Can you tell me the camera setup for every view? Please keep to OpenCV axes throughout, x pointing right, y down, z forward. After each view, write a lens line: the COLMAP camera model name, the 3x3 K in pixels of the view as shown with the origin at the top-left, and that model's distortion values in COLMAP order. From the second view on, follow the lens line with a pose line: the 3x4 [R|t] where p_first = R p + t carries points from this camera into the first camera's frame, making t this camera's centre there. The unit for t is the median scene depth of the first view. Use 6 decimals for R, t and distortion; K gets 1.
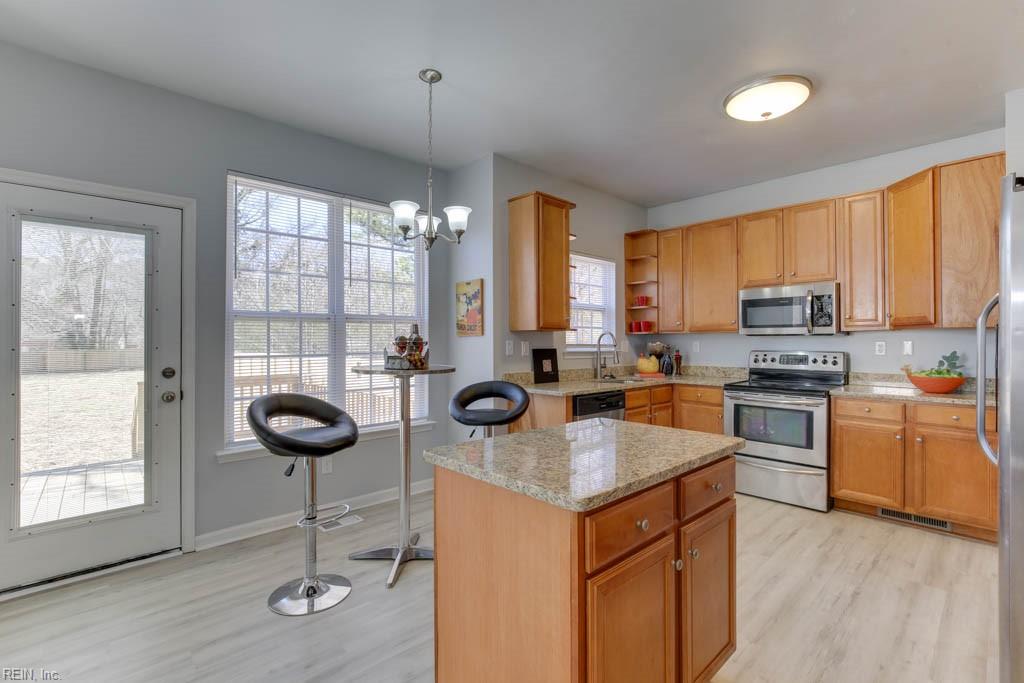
lens RADIAL K [[458.7, 0, 512.0], [0, 458.7, 341.5], [0, 0, 1]] dist [-0.014546, 0.000033]
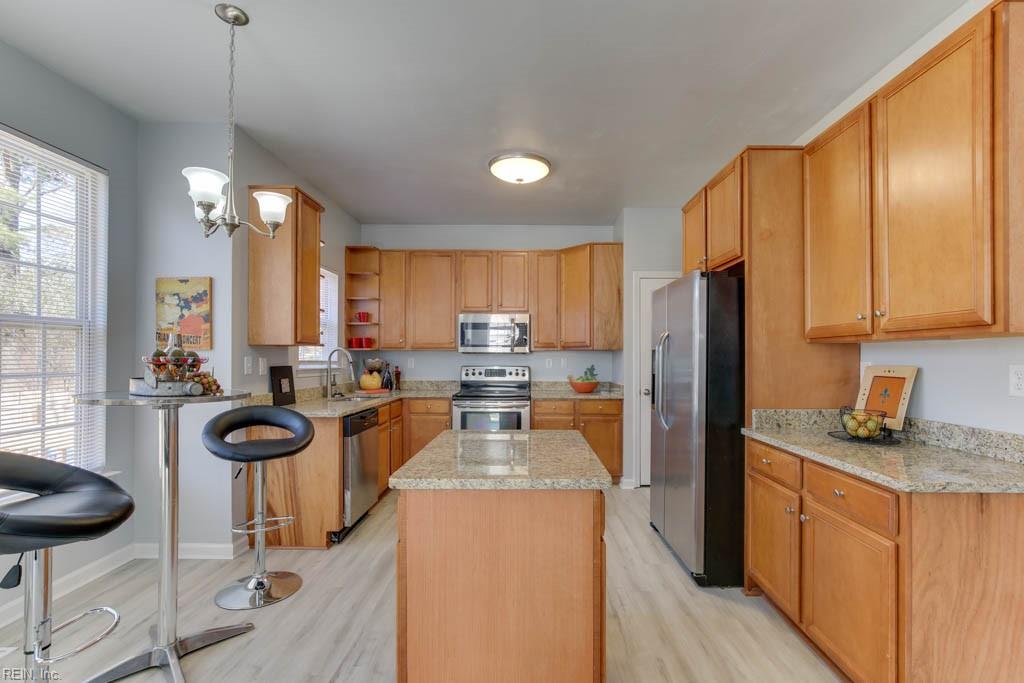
lens RADIAL K [[470.6, 0, 516.0], [0, 470.6, 355.4], [0, 0, 1]] dist [0.000543, 0.000085]
pose [[0.692146, 0.005899, 0.721734, -0.277168], [-0.003300, 0.999982, -0.005008, -0.001503], [-0.721750, 0.001085, 0.692153, 0.068332]]
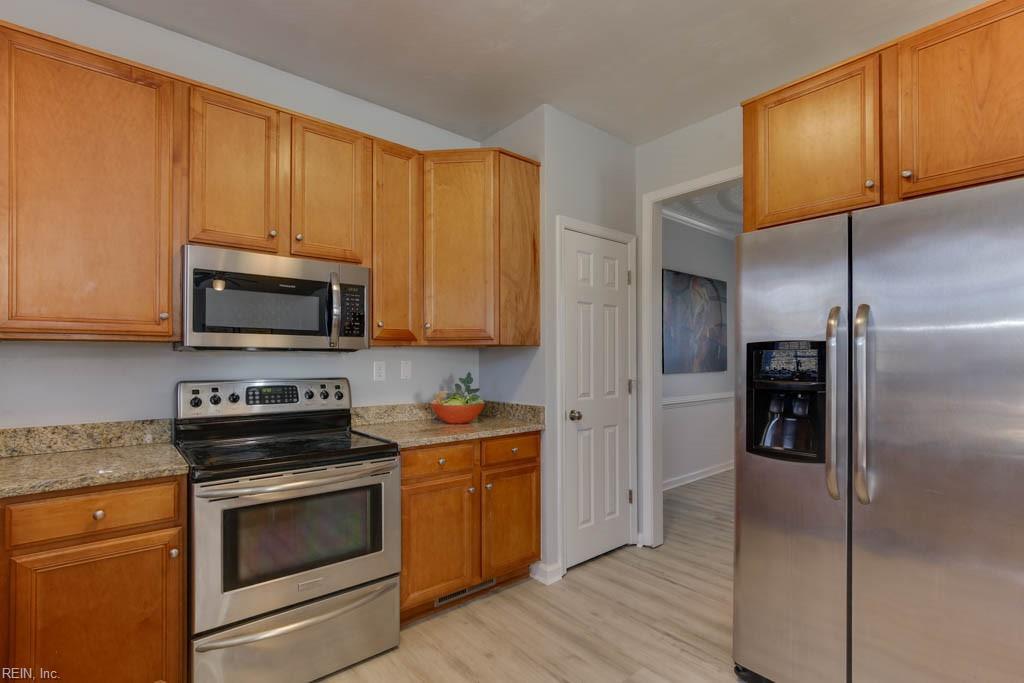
lens RADIAL K [[475.9, 0, 511.5], [0, 475.9, 358.3], [0, 0, 1]] dist [-0.014593, -0.000028]
pose [[0.033773, 0.004786, 0.999418, 0.057970], [0.002604, 0.999985, -0.004877, -0.000714], [-0.999426, 0.002767, 0.033760, 0.703386]]
